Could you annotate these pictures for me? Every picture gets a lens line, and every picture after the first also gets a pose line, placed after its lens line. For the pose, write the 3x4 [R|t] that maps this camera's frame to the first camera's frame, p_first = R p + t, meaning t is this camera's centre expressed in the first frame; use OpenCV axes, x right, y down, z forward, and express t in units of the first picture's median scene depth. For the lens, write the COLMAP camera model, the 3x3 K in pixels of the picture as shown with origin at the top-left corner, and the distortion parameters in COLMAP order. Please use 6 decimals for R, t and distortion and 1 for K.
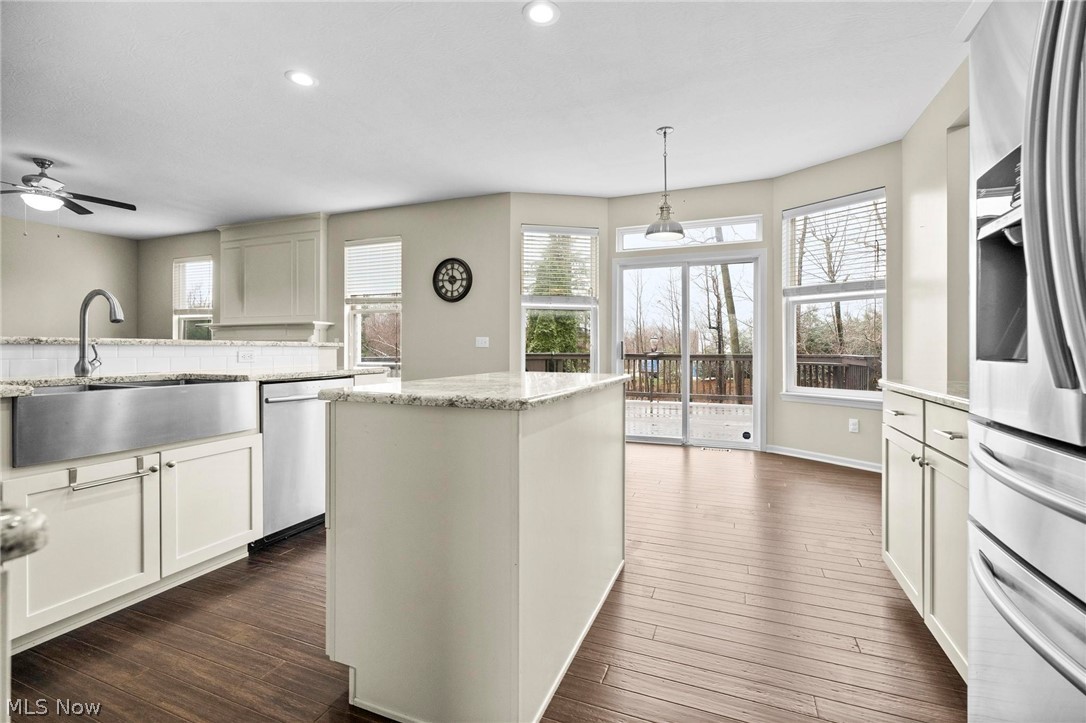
lens RADIAL K [[492.5, 0, 555.1], [0, 492.5, 343.6], [0, 0, 1]] dist [0.004530, -0.000266]
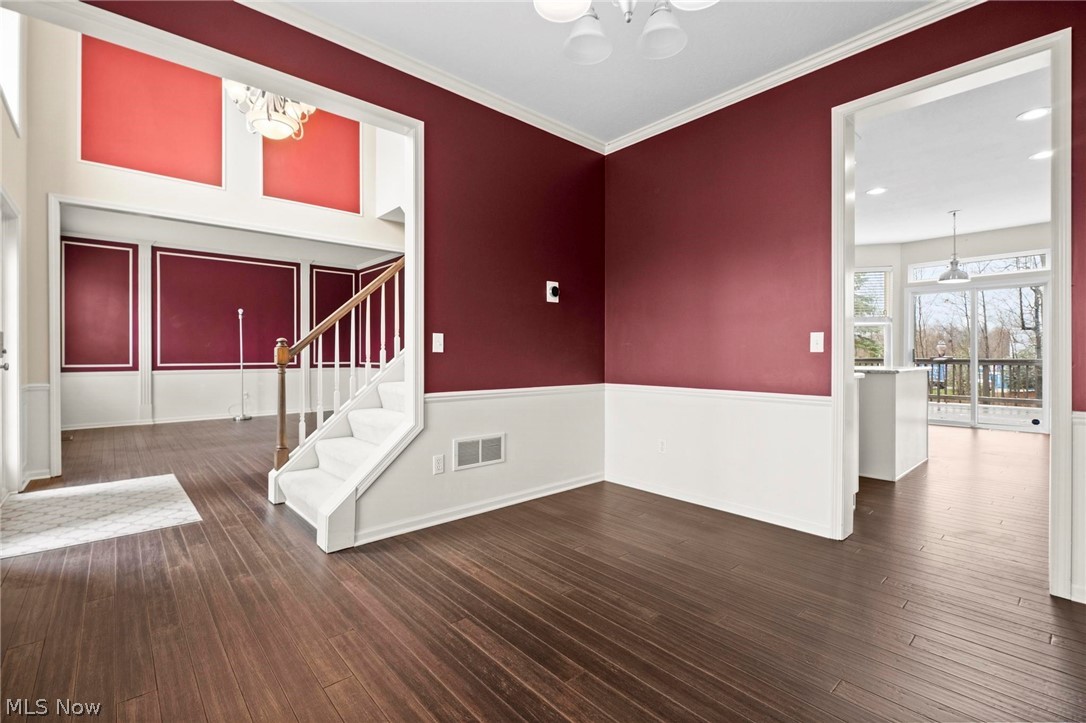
lens RADIAL K [[492.5, 0, 542.6], [0, 492.5, 356.1], [0, 0, 1]] dist [0.004530, -0.000266]
pose [[0.888540, -0.003198, -0.458788, -0.140021], [0.009201, 0.999899, 0.010850, -0.008717], [0.458706, -0.013862, 0.888480, -0.637619]]
